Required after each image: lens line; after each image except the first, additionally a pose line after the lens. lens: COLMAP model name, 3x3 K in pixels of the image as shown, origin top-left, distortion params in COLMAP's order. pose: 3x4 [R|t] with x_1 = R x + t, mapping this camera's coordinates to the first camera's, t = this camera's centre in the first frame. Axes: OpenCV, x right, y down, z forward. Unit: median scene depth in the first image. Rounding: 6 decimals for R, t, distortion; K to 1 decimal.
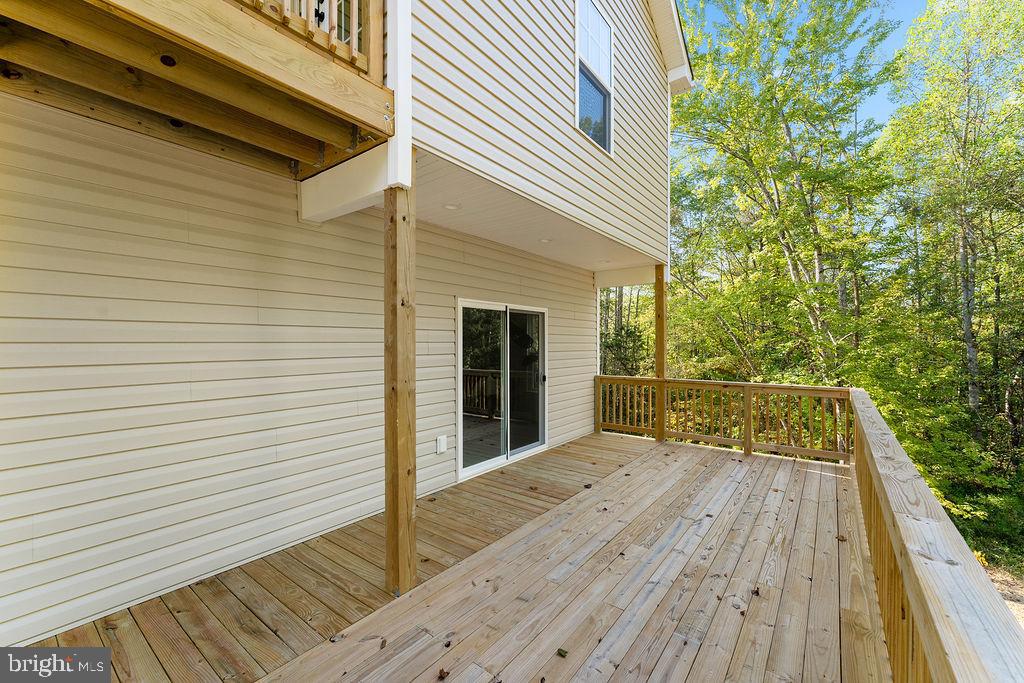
lens RADIAL K [[411.5, 0, 515.6], [0, 411.5, 345.6], [0, 0, 1]] dist [0.002731, -0.000814]
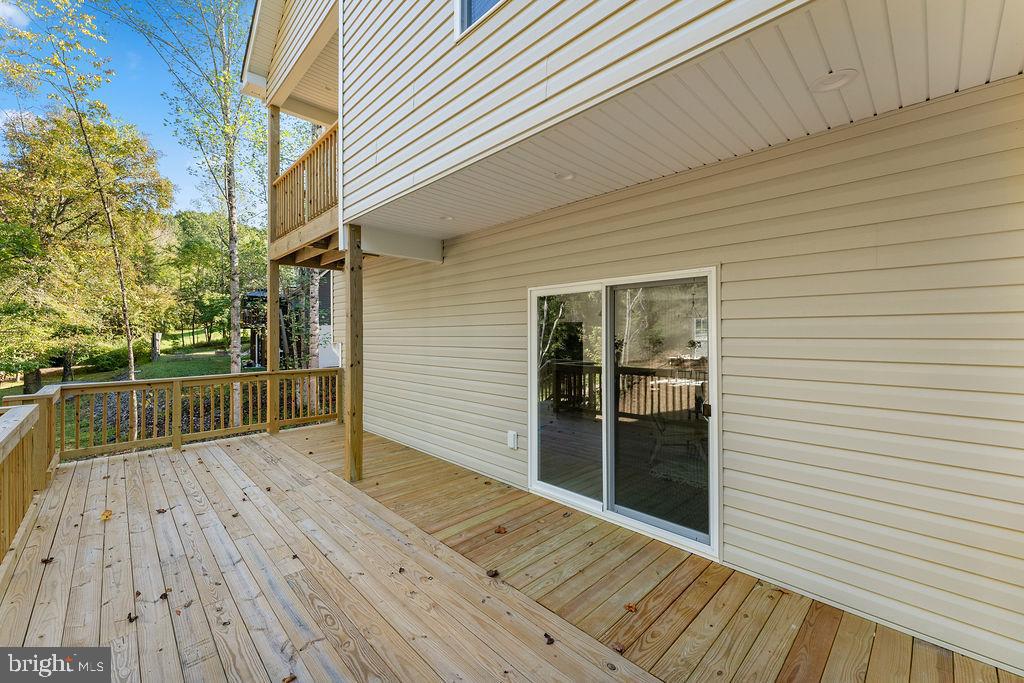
lens RADIAL K [[411.5, 0, 516.7], [0, 411.5, 334.9], [0, 0, 1]] dist [0.002731, -0.000814]
pose [[-0.137491, 0.001020, -0.990503, 0.791382], [-0.003843, 0.999991, 0.001563, -0.013288], [0.990496, 0.004021, -0.137486, 1.137376]]
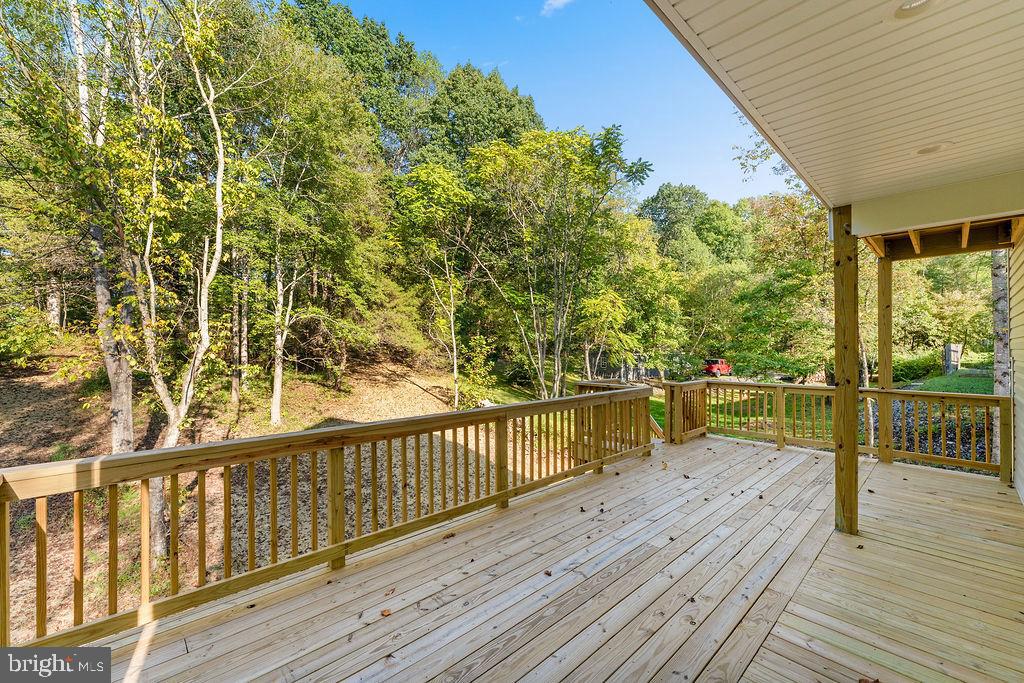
lens RADIAL K [[411.5, 0, 511.0], [0, 411.5, 344.6], [0, 0, 1]] dist [0.002731, -0.000814]
pose [[-0.986688, 0.000120, 0.162627, 0.350115], [0.000365, 0.999999, 0.001472, -0.013487], [-0.162627, 0.001512, -0.986687, 1.493934]]
